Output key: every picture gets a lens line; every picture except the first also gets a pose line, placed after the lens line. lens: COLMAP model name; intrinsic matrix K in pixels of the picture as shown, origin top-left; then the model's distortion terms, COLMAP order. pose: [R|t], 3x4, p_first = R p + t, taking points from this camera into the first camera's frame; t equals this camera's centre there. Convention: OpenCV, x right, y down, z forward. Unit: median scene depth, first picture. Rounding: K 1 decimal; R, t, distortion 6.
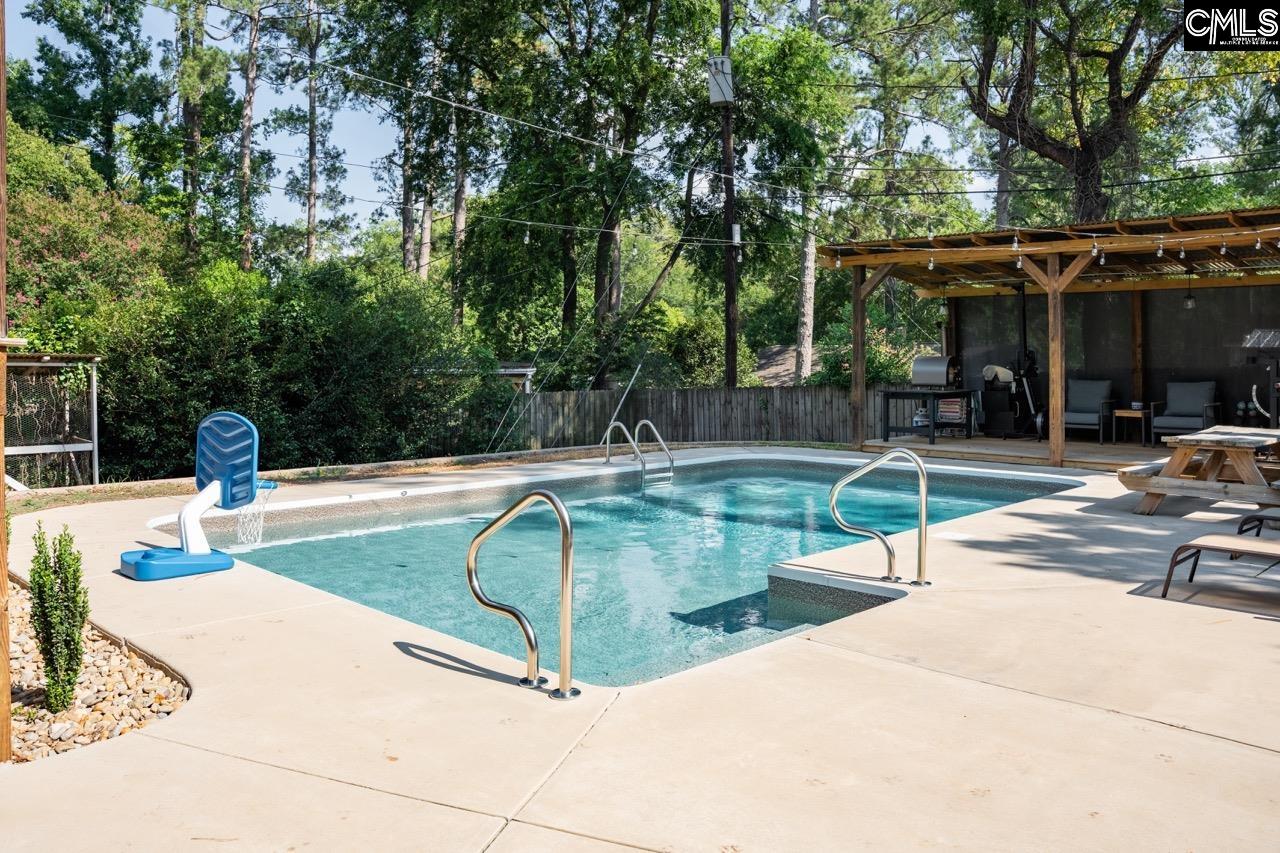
lens RADIAL K [[953.6, 0, 642.0], [0, 953.6, 407.2], [0, 0, 1]] dist [-0.072079, -0.004892]
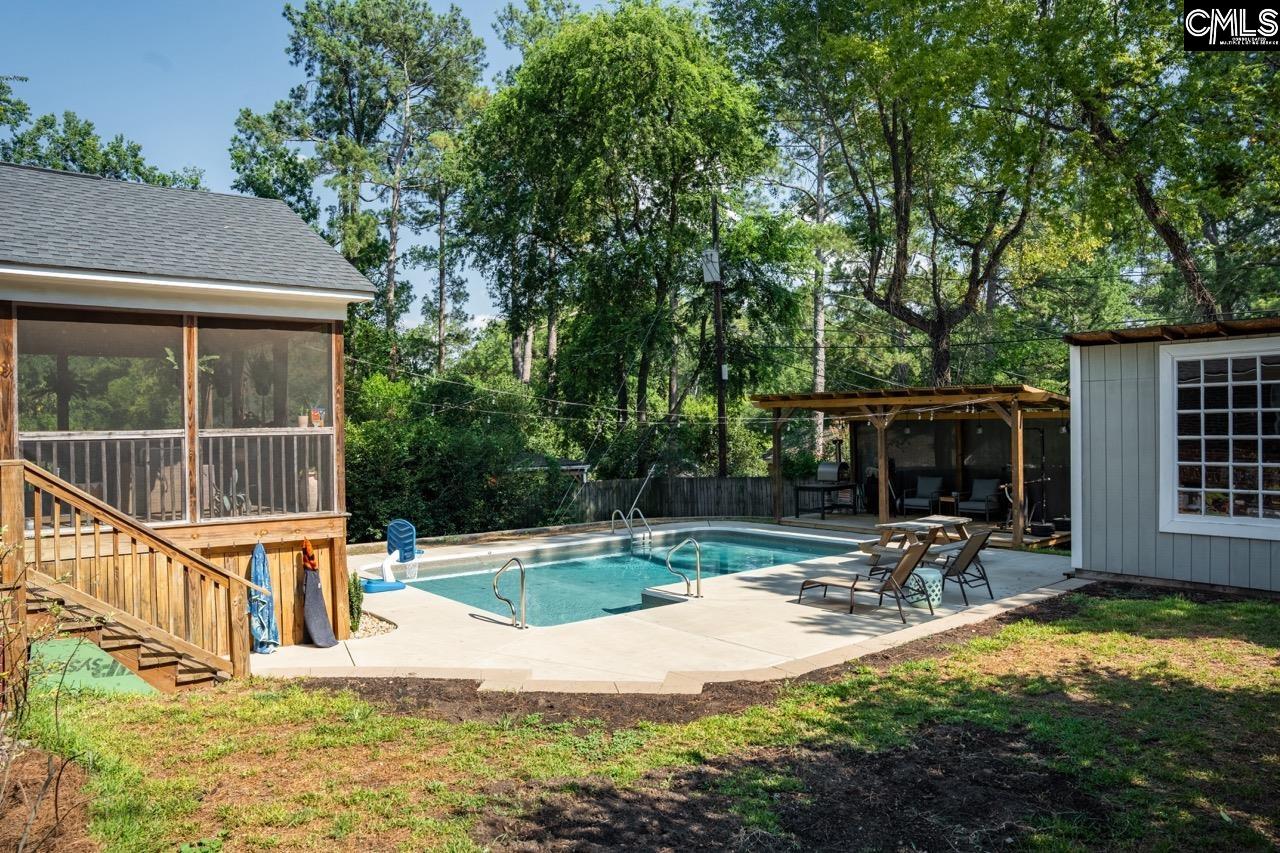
lens RADIAL K [[898.9, 0, 673.3], [0, 898.9, 426.7], [0, 0, 1]] dist [-0.097078, 0.002146]
pose [[0.996307, -0.013793, -0.084751, 0.104060], [0.010547, 0.999198, -0.038633, -0.034080], [0.085216, 0.037596, 0.995653, -0.286996]]
